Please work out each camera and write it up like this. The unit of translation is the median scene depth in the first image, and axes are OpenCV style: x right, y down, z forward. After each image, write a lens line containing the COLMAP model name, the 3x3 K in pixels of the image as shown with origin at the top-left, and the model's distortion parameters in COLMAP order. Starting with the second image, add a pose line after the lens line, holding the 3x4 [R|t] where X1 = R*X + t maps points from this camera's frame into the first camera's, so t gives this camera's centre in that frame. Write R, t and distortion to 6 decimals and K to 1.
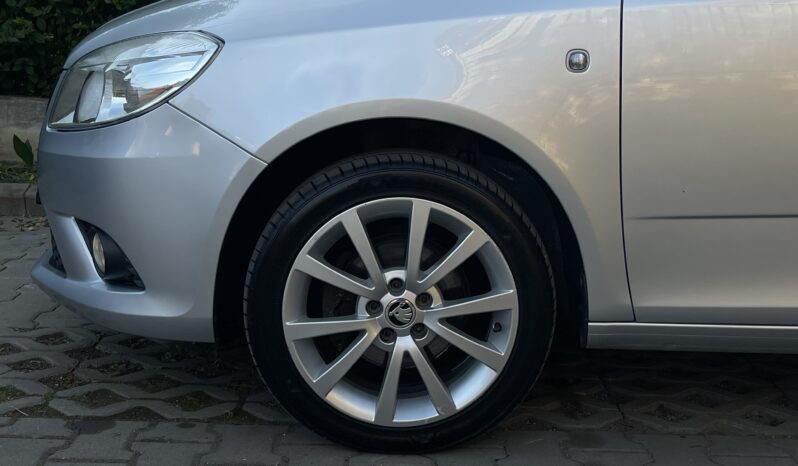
lens RADIAL K [[1069.0, 0, 399.2], [0, 1069.0, 212.9], [0, 0, 1]] dist [0.012358, 0.010951]
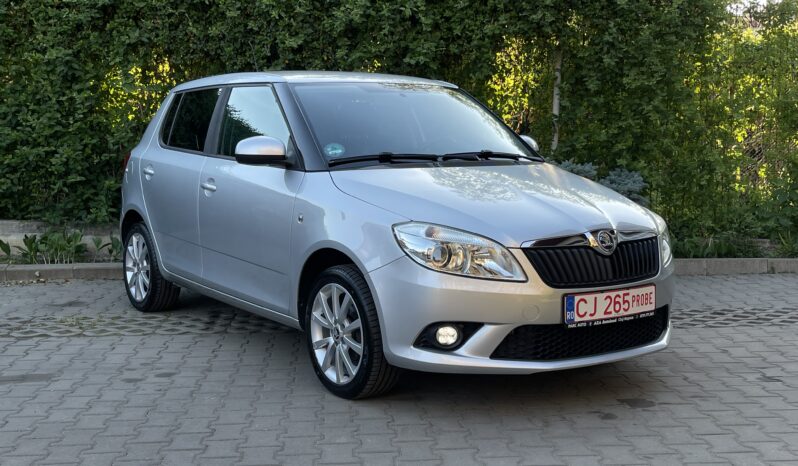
lens RADIAL K [[936.4, 0, 401.8], [0, 936.4, 226.8], [0, 0, 1]] dist [0.026044, -0.033577]
pose [[0.998080, -0.037953, 0.048943, 0.583969], [0.041842, 0.995830, -0.081064, 0.147466], [-0.045662, 0.082956, 0.995507, -1.503068]]
